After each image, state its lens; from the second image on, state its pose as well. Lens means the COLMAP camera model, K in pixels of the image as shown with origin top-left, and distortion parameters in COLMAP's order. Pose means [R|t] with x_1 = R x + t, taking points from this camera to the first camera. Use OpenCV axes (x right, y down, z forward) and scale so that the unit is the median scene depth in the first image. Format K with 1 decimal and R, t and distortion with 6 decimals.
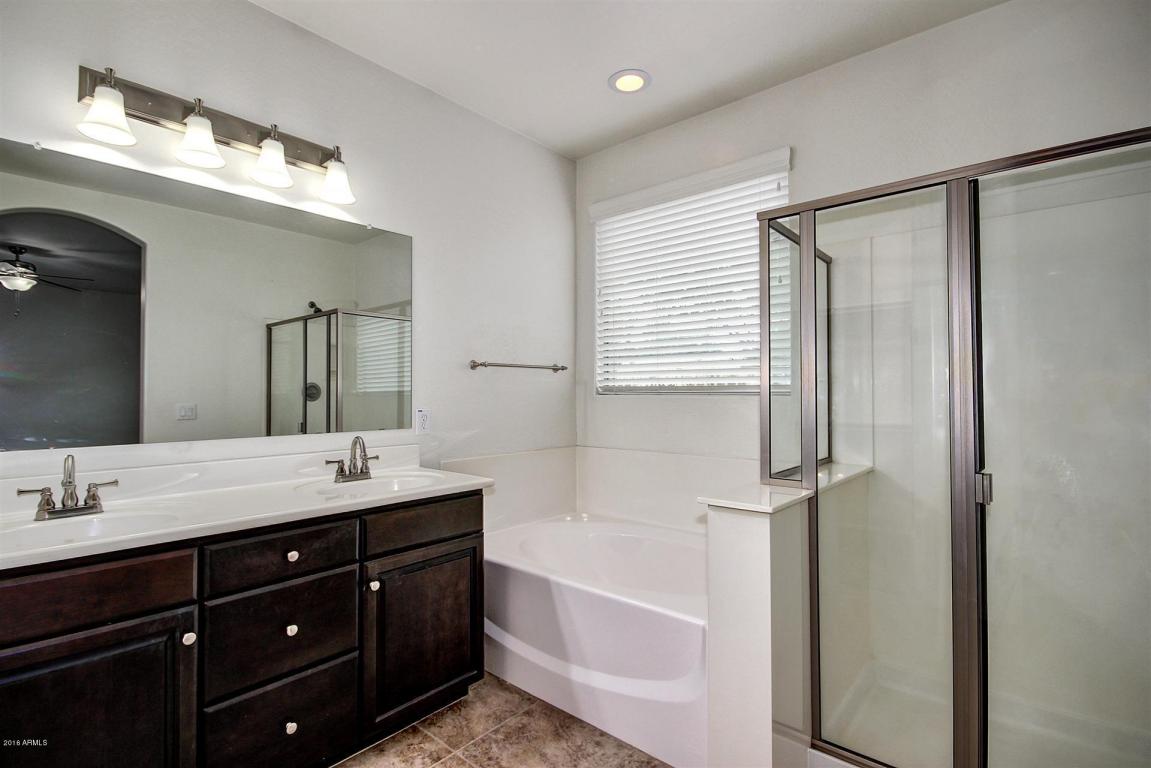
lens RADIAL K [[532.0, 0, 528.3], [0, 532.0, 388.2], [0, 0, 1]] dist [0.004251, -0.008646]
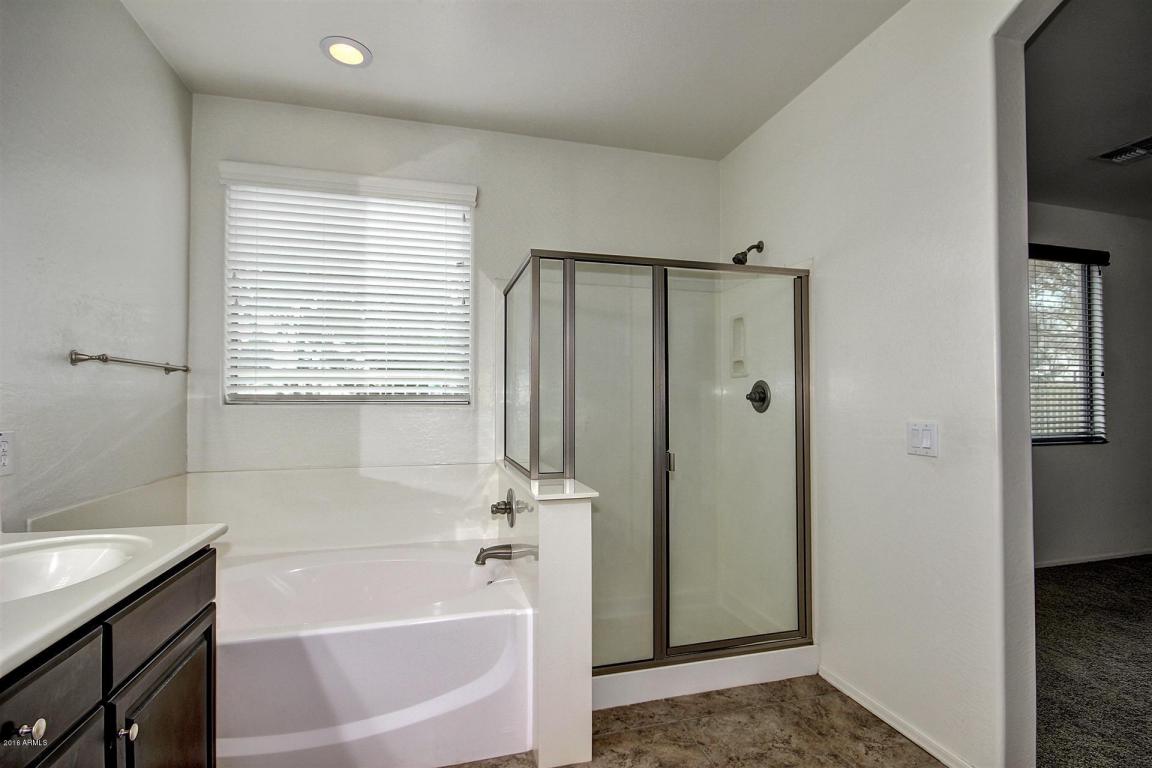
lens RADIAL K [[532.4, 0, 572.4], [0, 532.4, 402.1], [0, 0, 1]] dist [0.004251, -0.008646]
pose [[0.541696, -0.000236, 0.840574, -0.324851], [-0.006016, 0.999973, 0.004158, 0.002625], [-0.840553, -0.007309, 0.541680, 0.184925]]
